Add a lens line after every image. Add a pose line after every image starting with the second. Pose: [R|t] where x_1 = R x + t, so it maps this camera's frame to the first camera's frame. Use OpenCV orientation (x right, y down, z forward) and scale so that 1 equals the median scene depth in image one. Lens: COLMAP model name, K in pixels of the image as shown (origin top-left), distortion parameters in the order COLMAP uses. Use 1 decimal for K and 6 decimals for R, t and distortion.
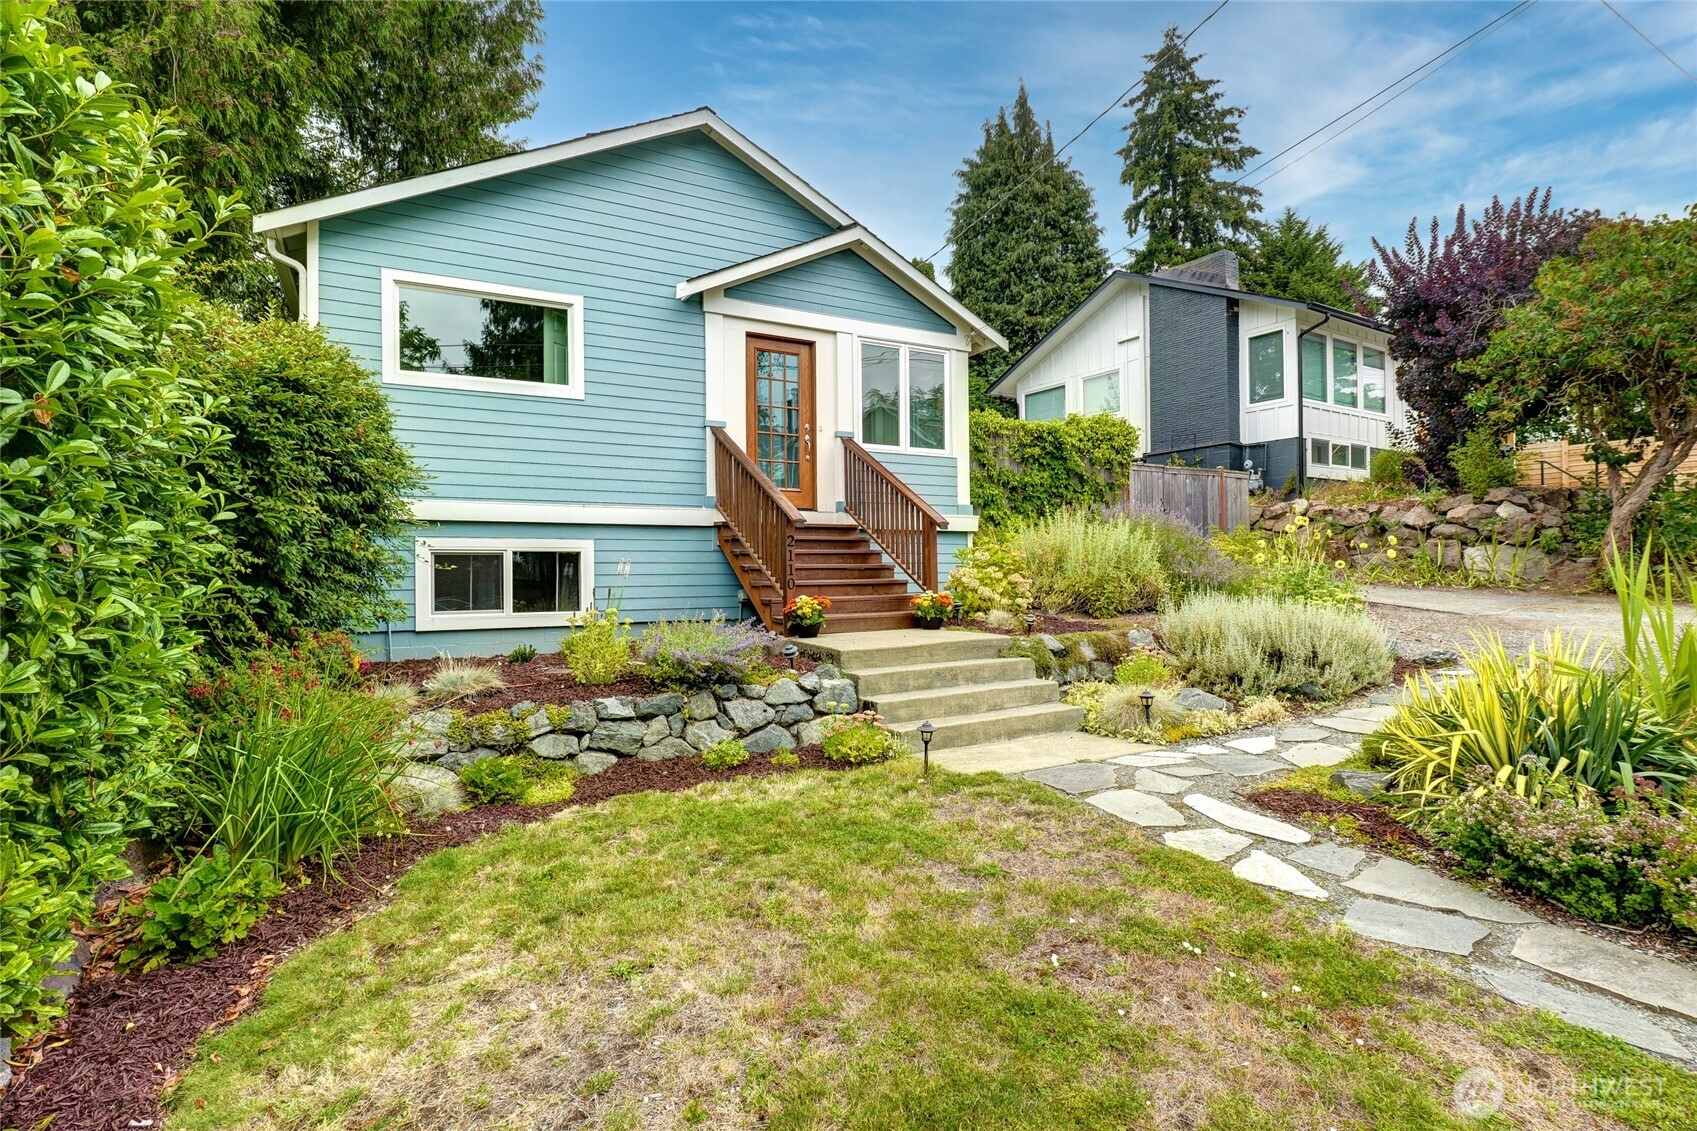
lens RADIAL K [[831.5, 0, 837.1], [0, 831.5, 552.1], [0, 0, 1]] dist [-0.002811, 0.000286]
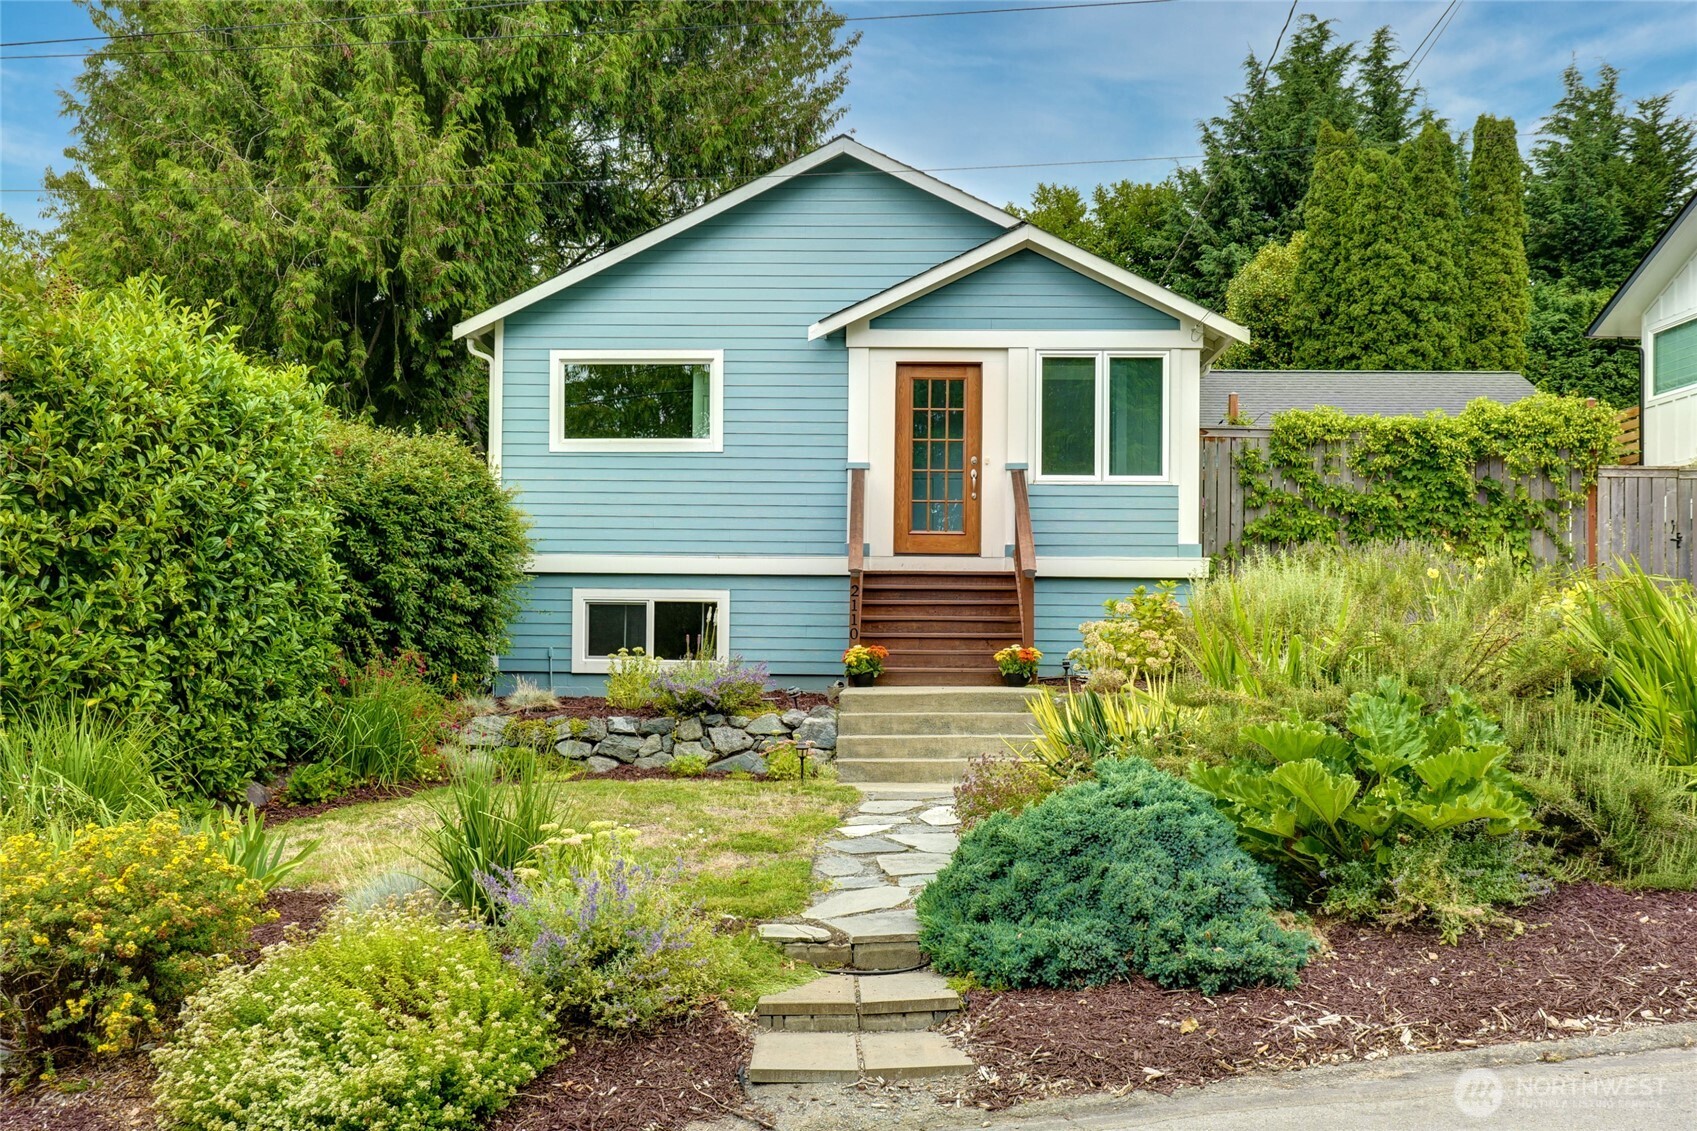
lens RADIAL K [[1578.9, 0, 847.1], [0, 1578.9, 577.0], [0, 0, 1]] dist [0.001224, 0.000000]
pose [[0.854943, -0.007722, -0.518664, 0.835334], [-0.003994, 0.999762, -0.021469, 0.009807], [0.518706, 0.020427, 0.854708, -0.570419]]
